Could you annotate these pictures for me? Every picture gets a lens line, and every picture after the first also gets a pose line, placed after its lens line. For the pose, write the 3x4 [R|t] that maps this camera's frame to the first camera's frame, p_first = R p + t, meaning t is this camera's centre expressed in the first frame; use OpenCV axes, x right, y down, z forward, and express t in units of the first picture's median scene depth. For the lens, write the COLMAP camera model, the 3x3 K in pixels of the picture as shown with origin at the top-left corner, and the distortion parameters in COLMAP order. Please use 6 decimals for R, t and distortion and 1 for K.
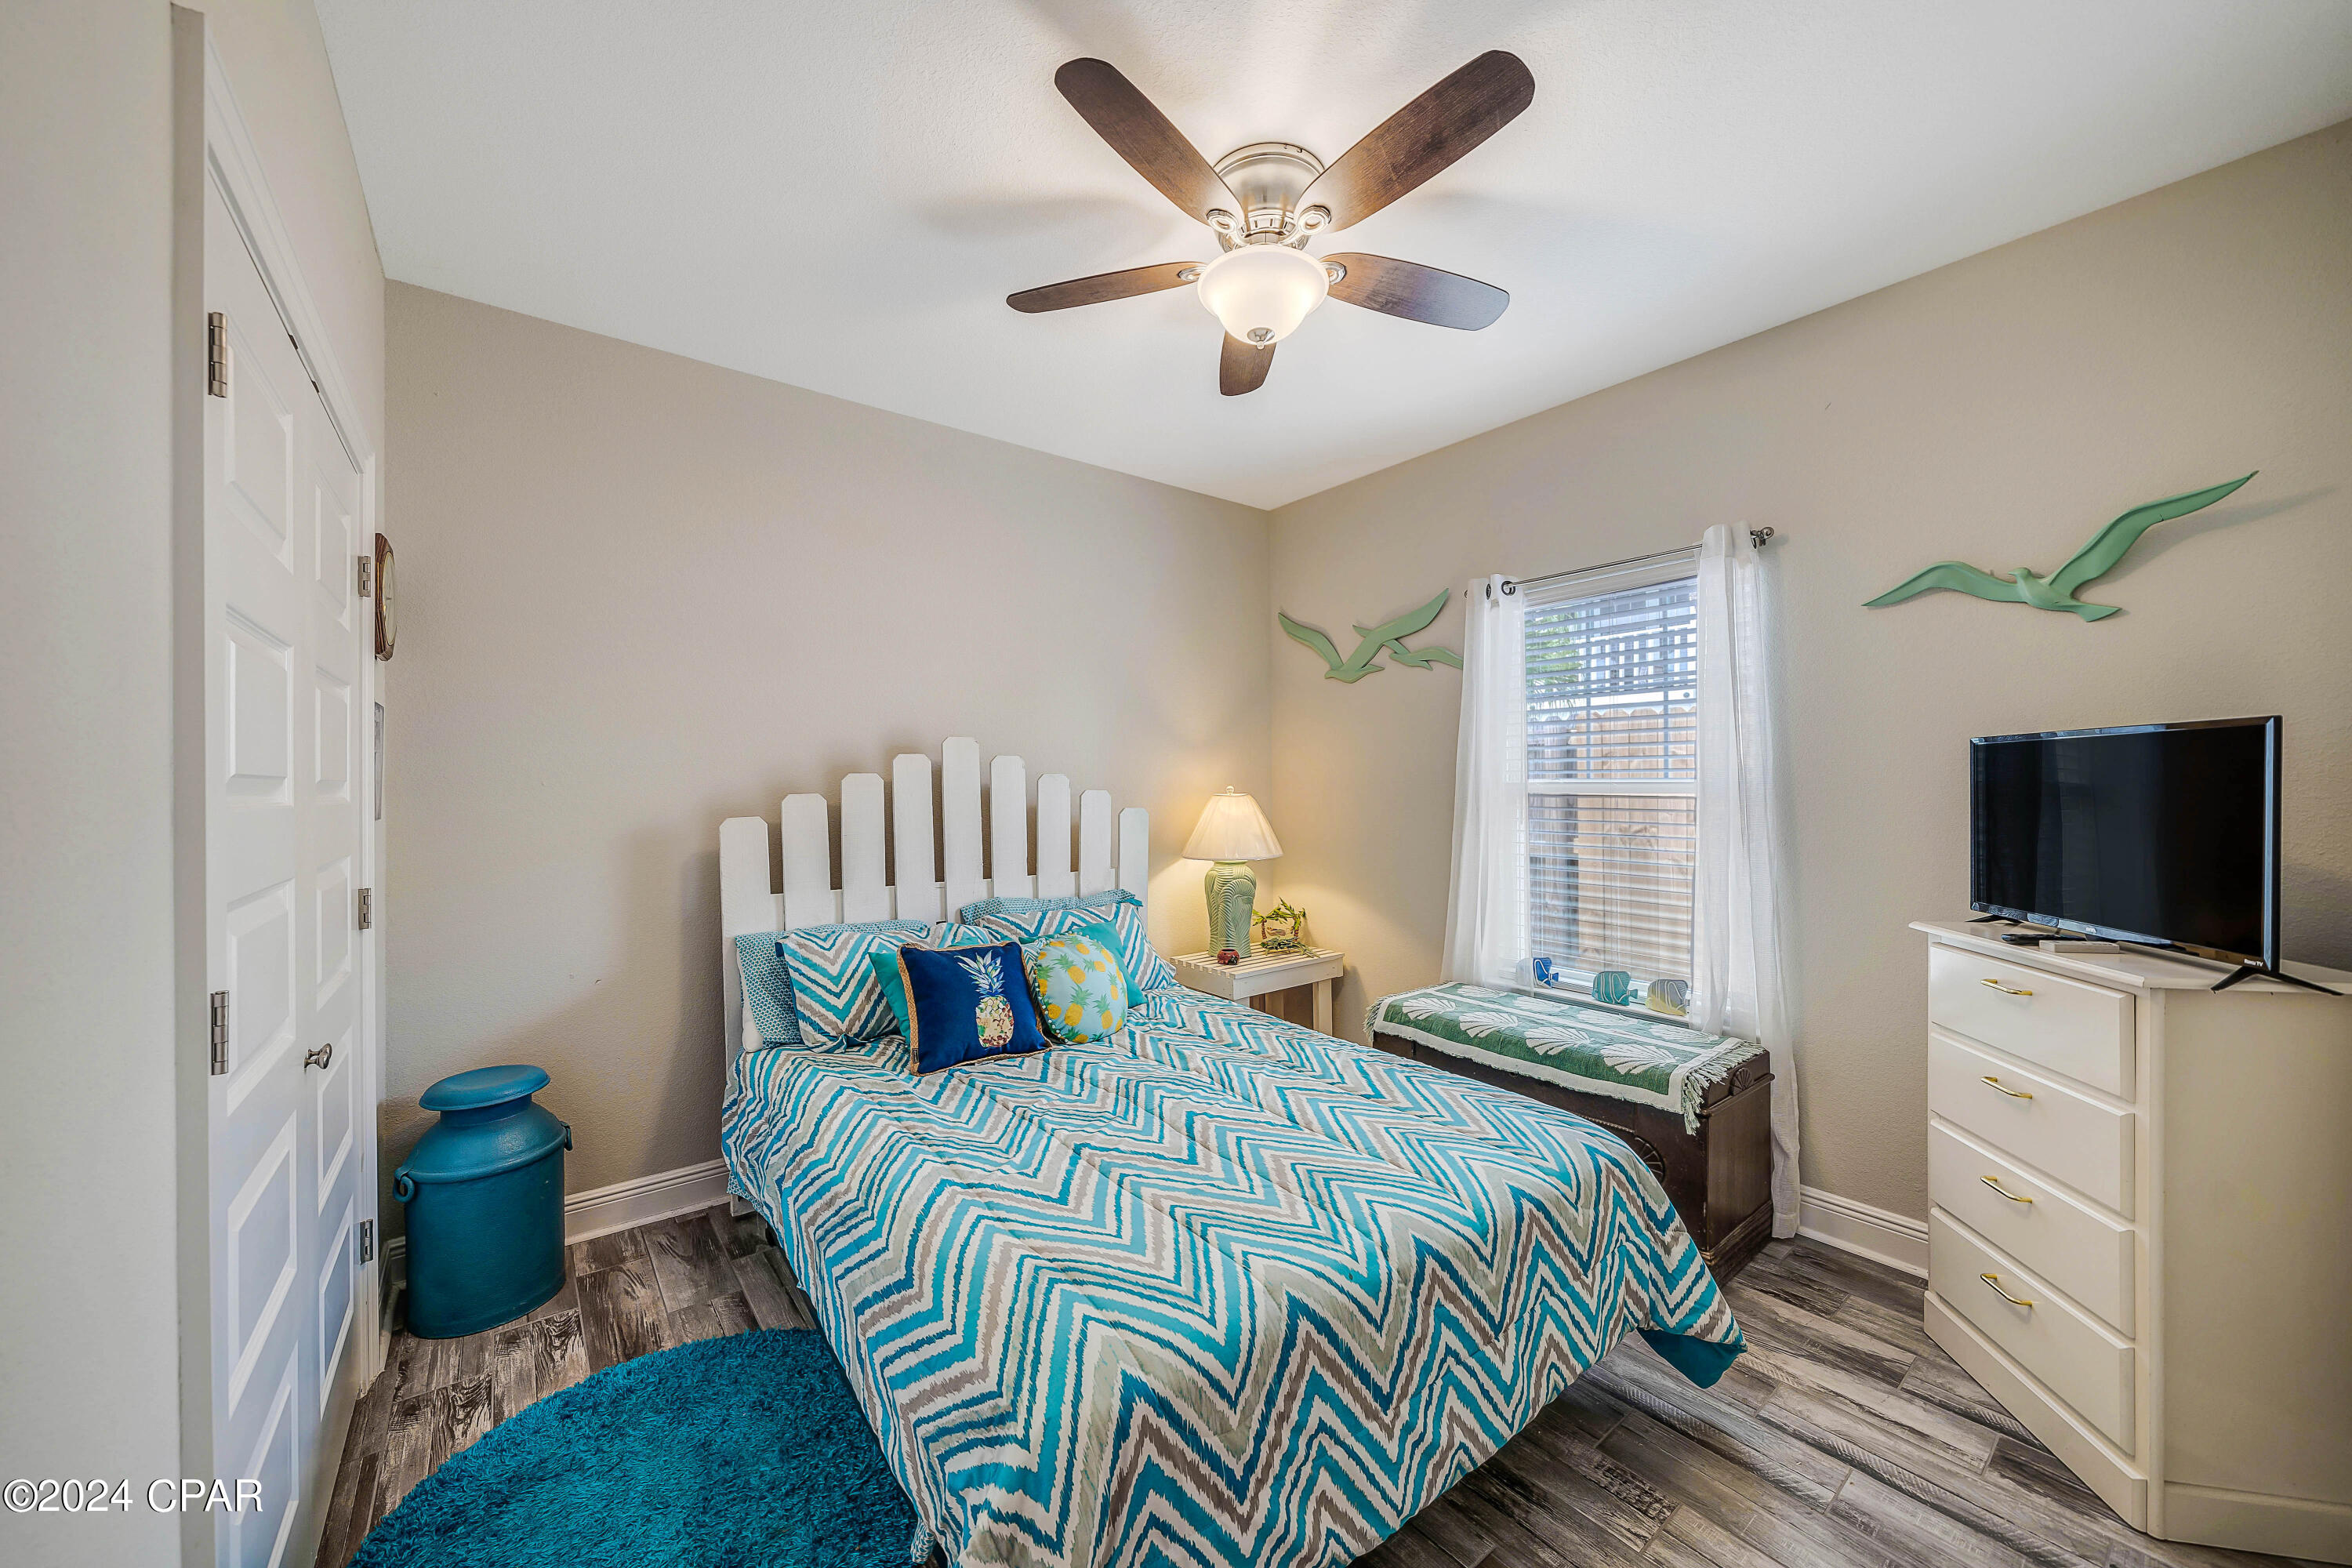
lens RADIAL K [[856.5, 0, 1167.9], [0, 856.5, 779.5], [0, 0, 1]] dist [-0.024684, -0.000109]
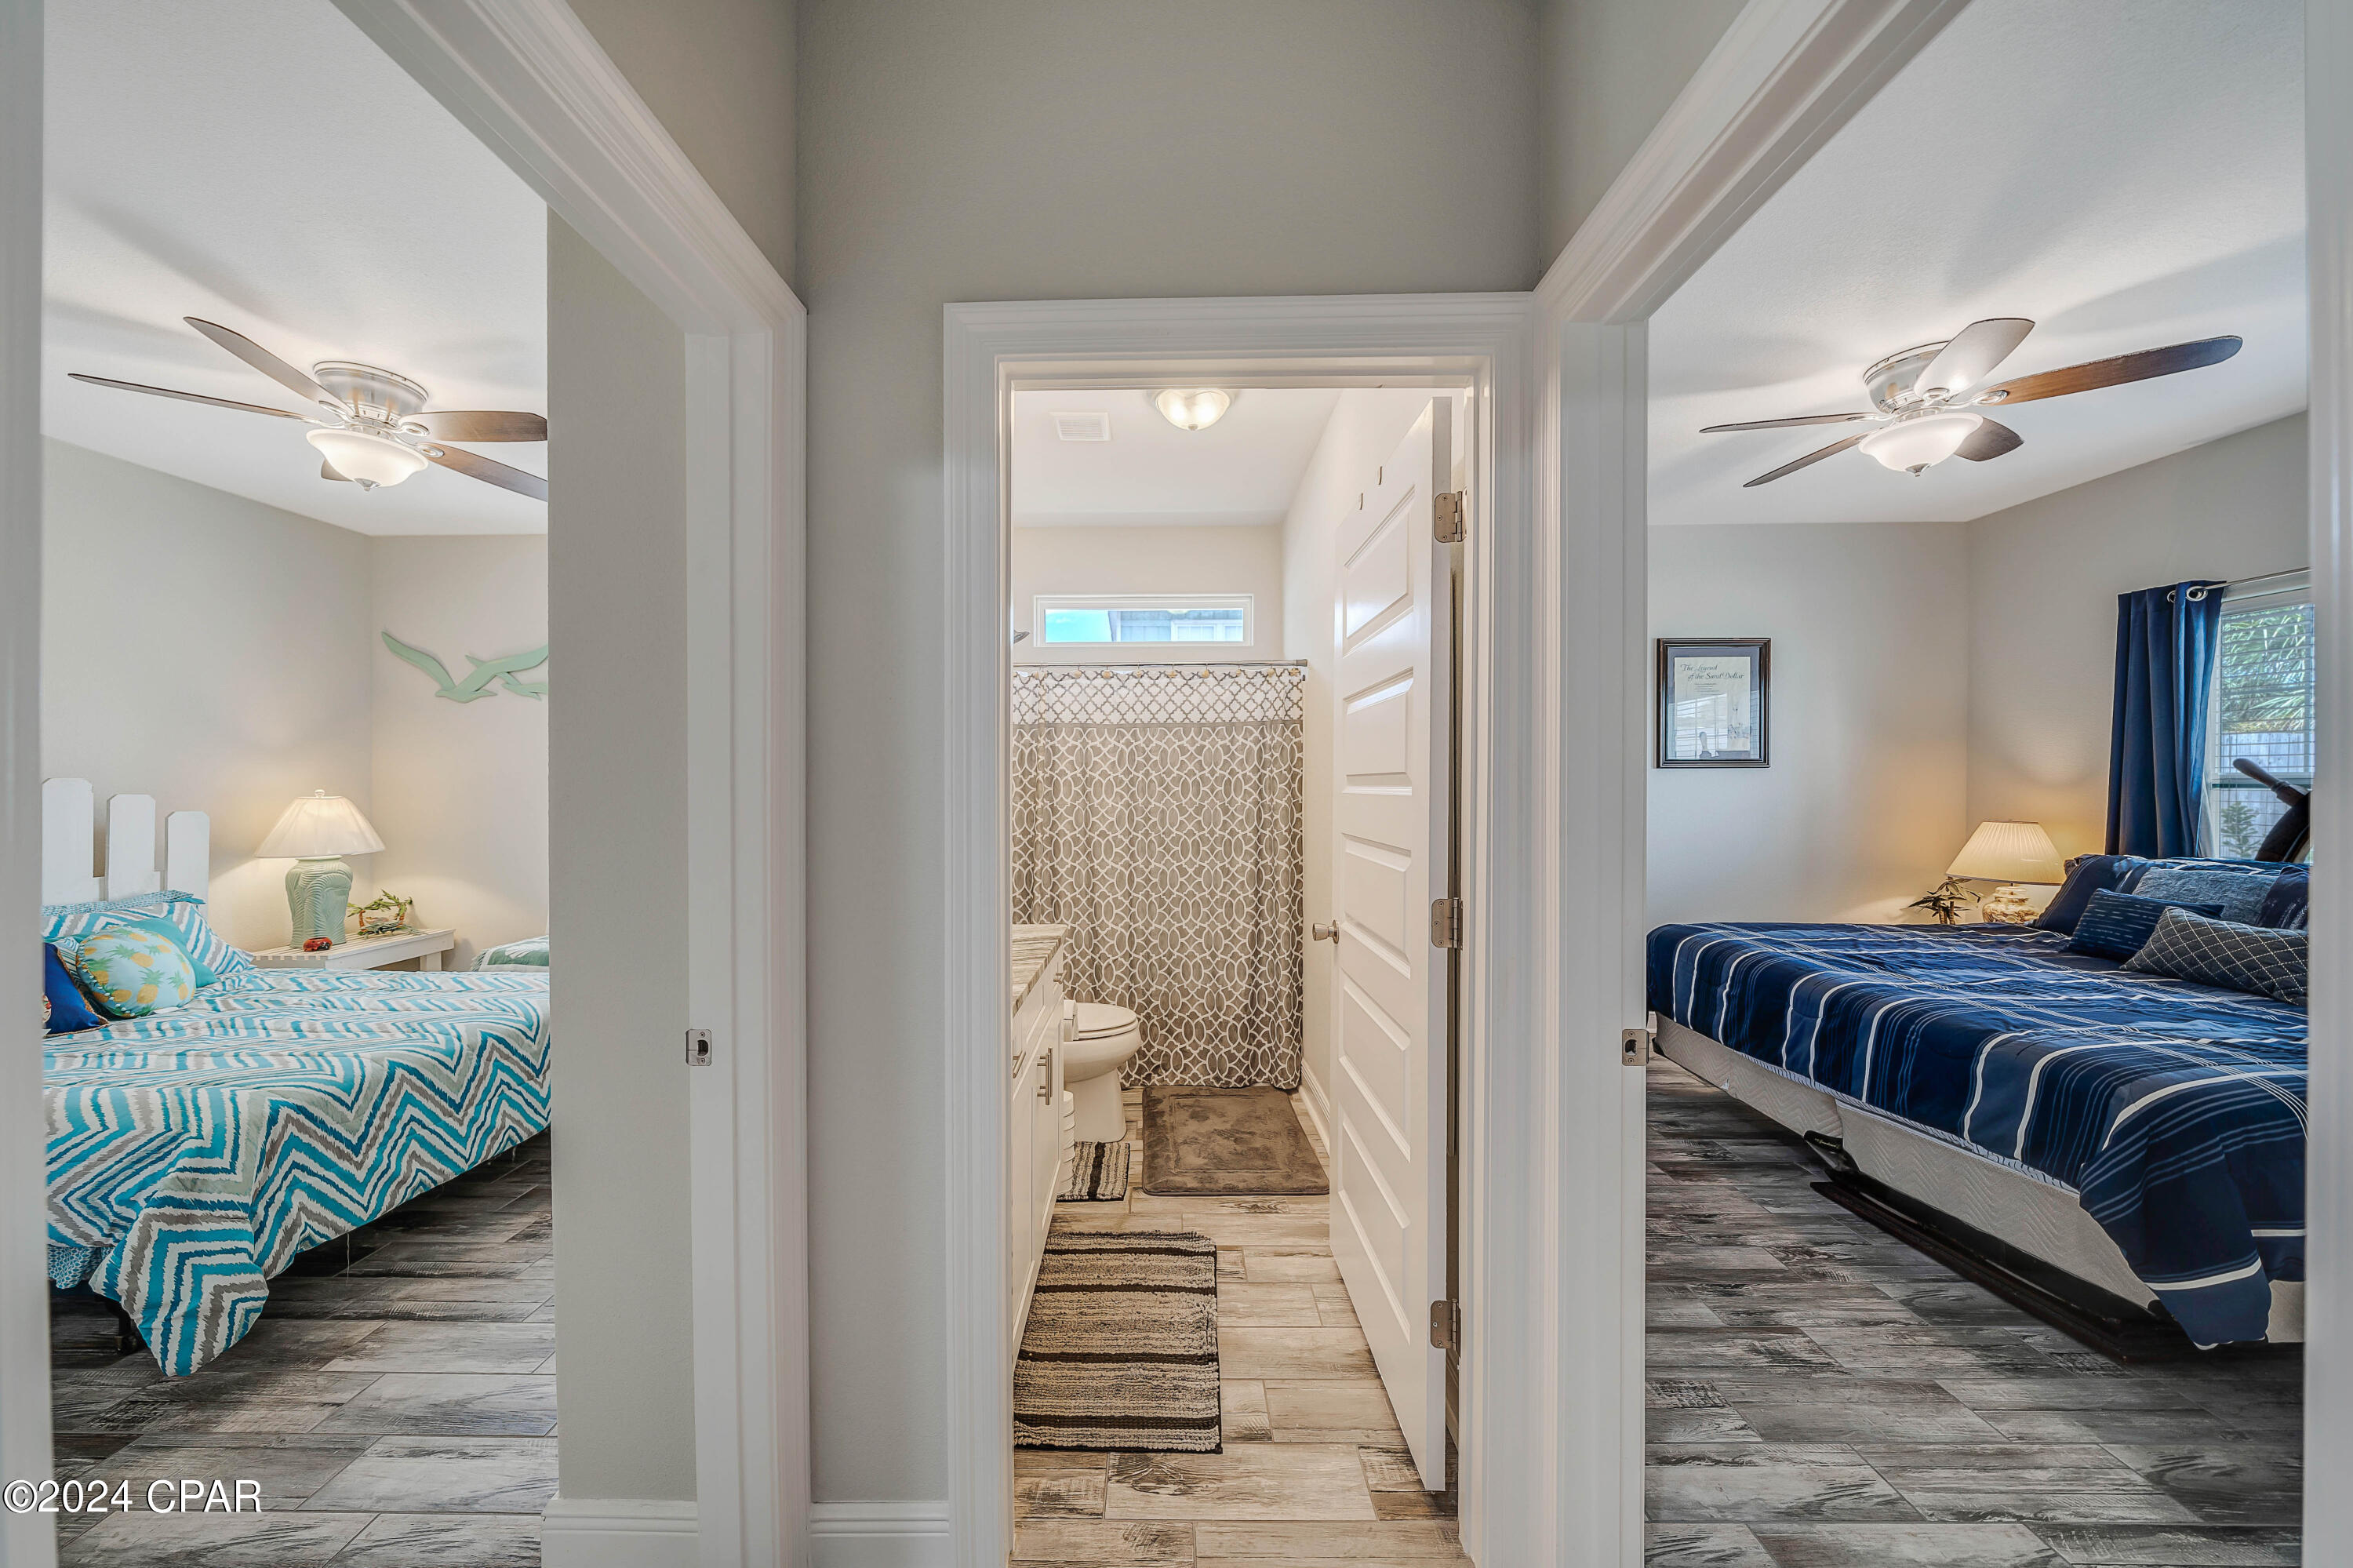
lens RADIAL K [[816.6, 0, 1169.1], [0, 816.6, 788.0], [0, 0, 1]] dist [-0.005223, 0.000030]
pose [[0.621706, 0.000212, 0.783251, -0.192739], [-0.005053, 0.999980, 0.003740, -0.011090], [-0.783235, -0.006283, 0.621694, -1.471232]]
